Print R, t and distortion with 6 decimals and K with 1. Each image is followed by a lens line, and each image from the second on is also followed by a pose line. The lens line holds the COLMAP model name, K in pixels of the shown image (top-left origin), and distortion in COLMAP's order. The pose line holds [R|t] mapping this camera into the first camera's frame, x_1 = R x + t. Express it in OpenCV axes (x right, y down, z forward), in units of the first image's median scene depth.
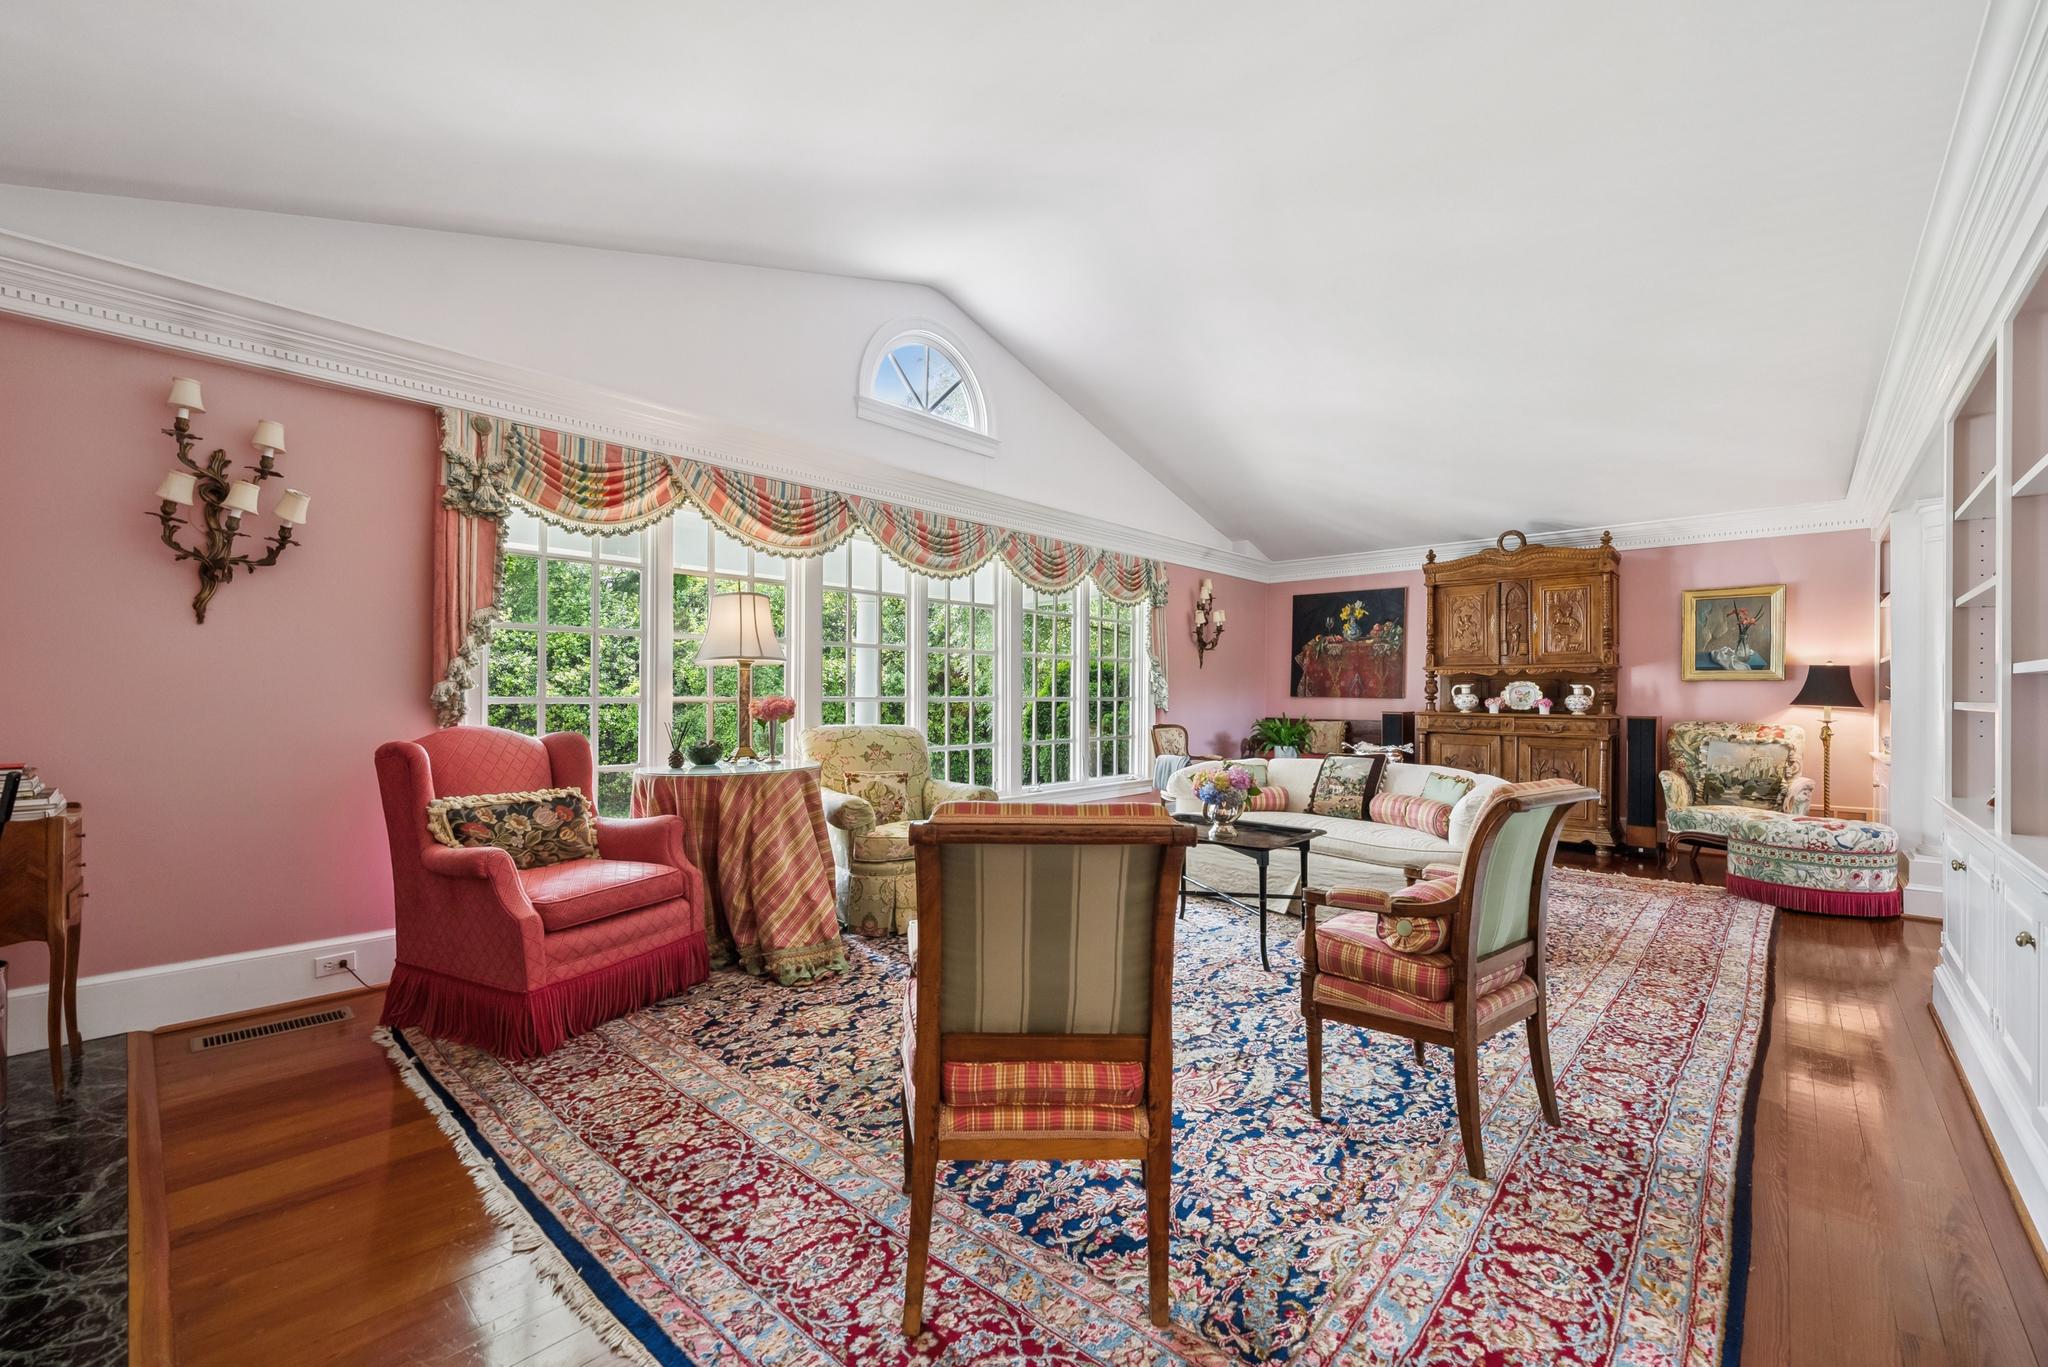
lens RADIAL K [[824.3, 0, 1024.2], [0, 824.3, 690.8], [0, 0, 1]] dist [0.001980, 0.000227]
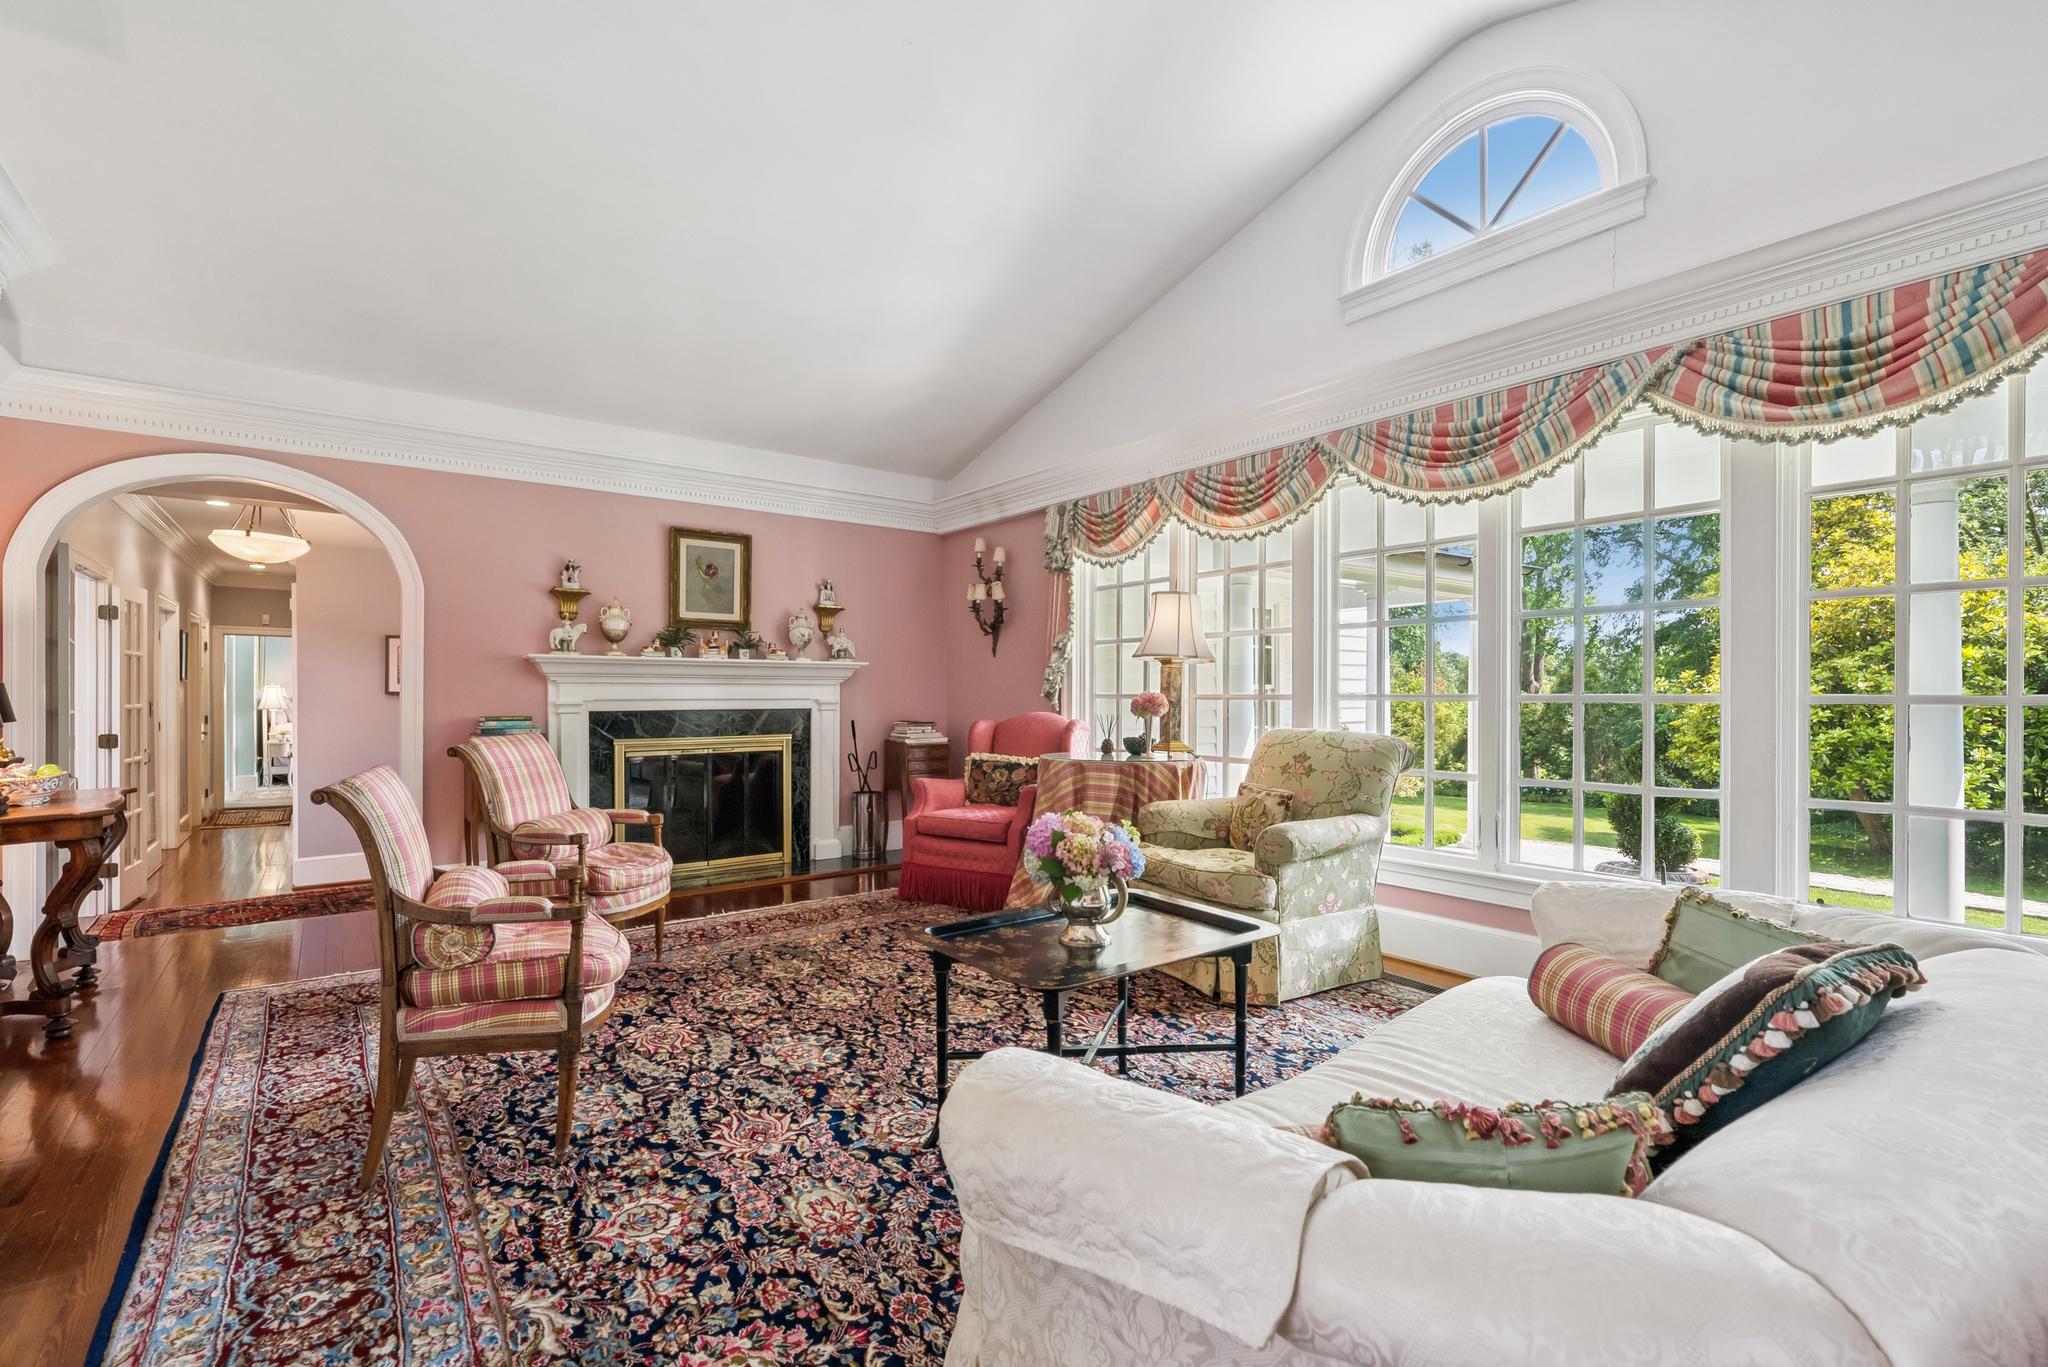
lens RADIAL K [[920.8, 0, 1023.4], [0, 920.8, 694.2], [0, 0, 1]] dist [0.002197, -0.000221]
pose [[-0.181128, -0.005136, -0.983446, 1.232053], [-0.000544, 0.999987, -0.005122, 0.021743], [0.983459, -0.000393, -0.181129, 1.557125]]
